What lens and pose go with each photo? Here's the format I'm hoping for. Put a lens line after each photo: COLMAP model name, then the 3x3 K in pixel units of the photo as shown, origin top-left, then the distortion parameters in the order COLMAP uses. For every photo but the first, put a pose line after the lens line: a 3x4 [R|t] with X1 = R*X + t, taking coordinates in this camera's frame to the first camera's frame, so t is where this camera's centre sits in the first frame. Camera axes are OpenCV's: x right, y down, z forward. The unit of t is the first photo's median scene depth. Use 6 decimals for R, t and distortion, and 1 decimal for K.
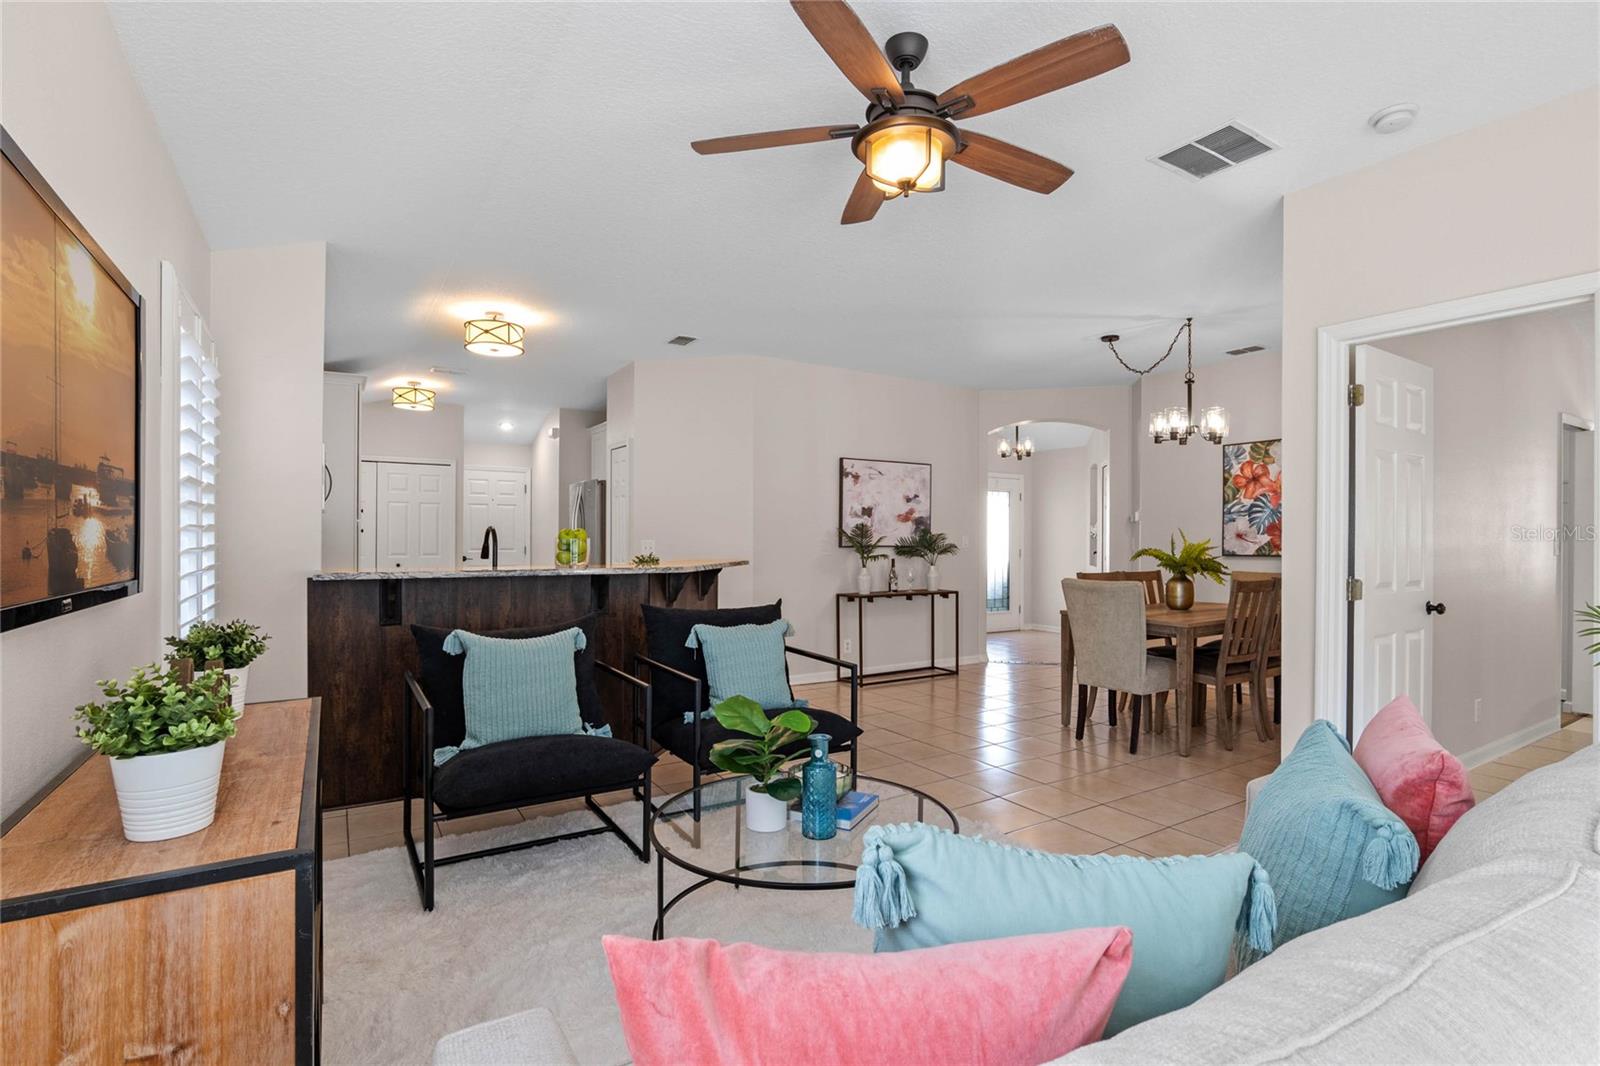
lens RADIAL K [[742.7, 0, 830.9], [0, 742.7, 530.8], [0, 0, 1]] dist [-0.034131, 0.000136]
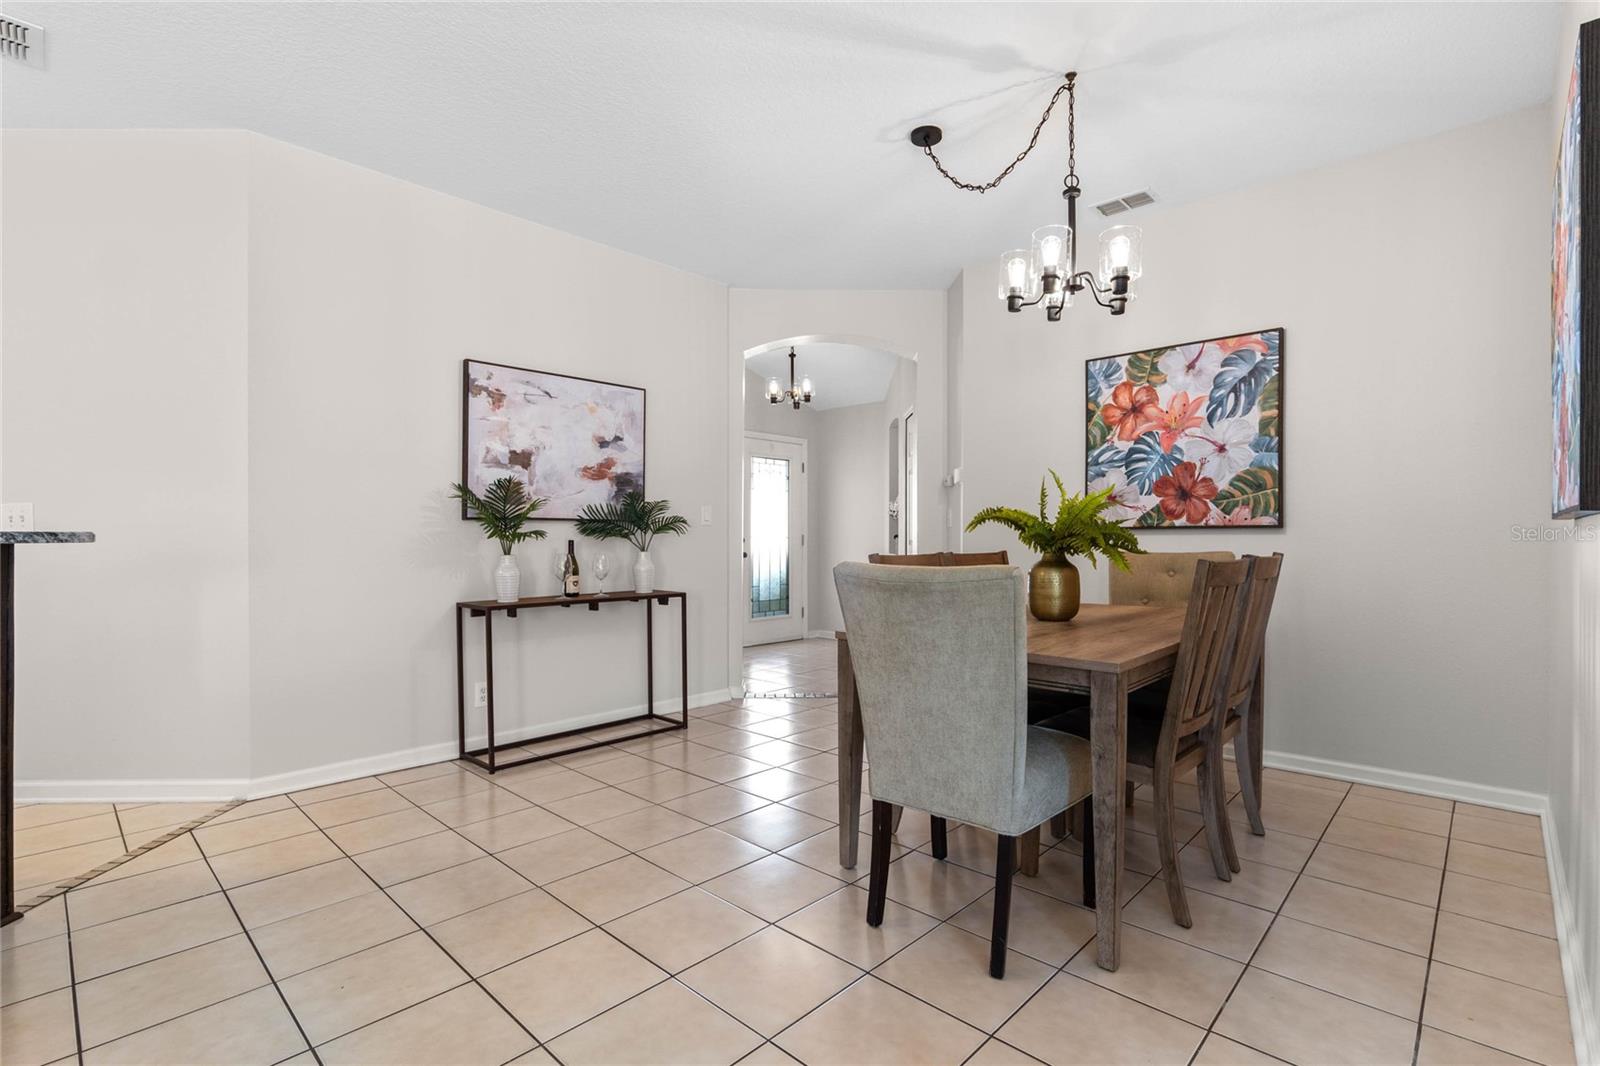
lens RADIAL K [[745.6, 0, 795.8], [0, 745.6, 535.1], [0, 0, 1]] dist [-0.014941, 0.000716]
pose [[0.976996, -0.008590, 0.213086, 0.136676], [0.006755, 0.999934, 0.009339, 0.030252], [-0.213152, -0.007684, 0.976989, 0.400112]]
